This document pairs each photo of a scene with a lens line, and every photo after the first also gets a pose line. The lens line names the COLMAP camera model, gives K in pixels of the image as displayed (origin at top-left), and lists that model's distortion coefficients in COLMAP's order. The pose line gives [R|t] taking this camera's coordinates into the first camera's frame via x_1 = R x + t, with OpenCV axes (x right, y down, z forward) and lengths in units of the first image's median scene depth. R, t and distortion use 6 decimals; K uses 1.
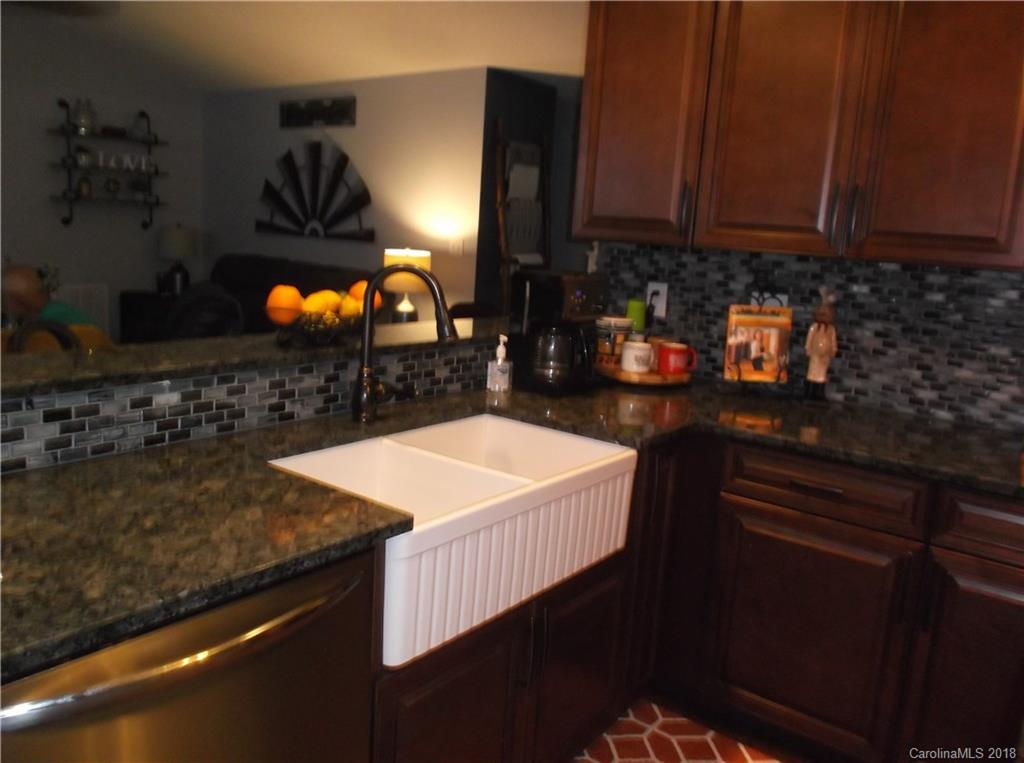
lens RADIAL K [[800.4, 0, 503.3], [0, 800.4, 382.4], [0, 0, 1]] dist [-0.035902, 0.006783]
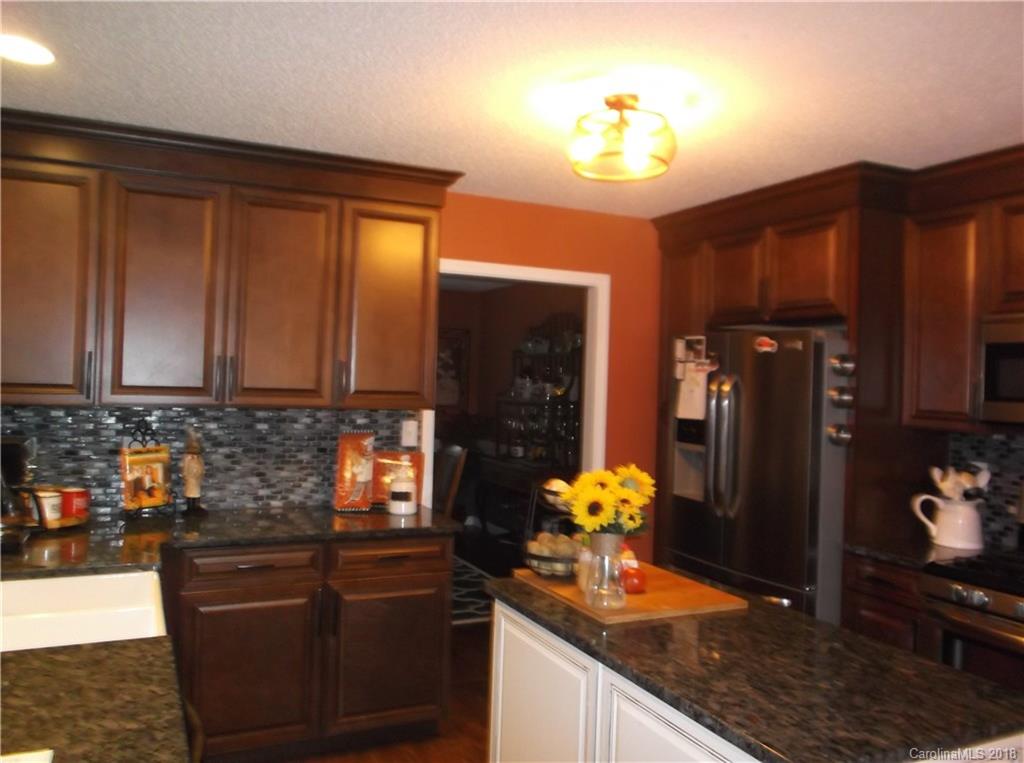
lens RADIAL K [[800.4, 0, 503.3], [0, 800.4, 382.4], [0, 0, 1]] dist [-0.035902, 0.006783]
pose [[0.451604, -0.051442, 0.890735, -0.578817], [0.174055, 0.984235, -0.031405, -0.062336], [-0.875077, 0.169220, 0.453438, -0.094506]]
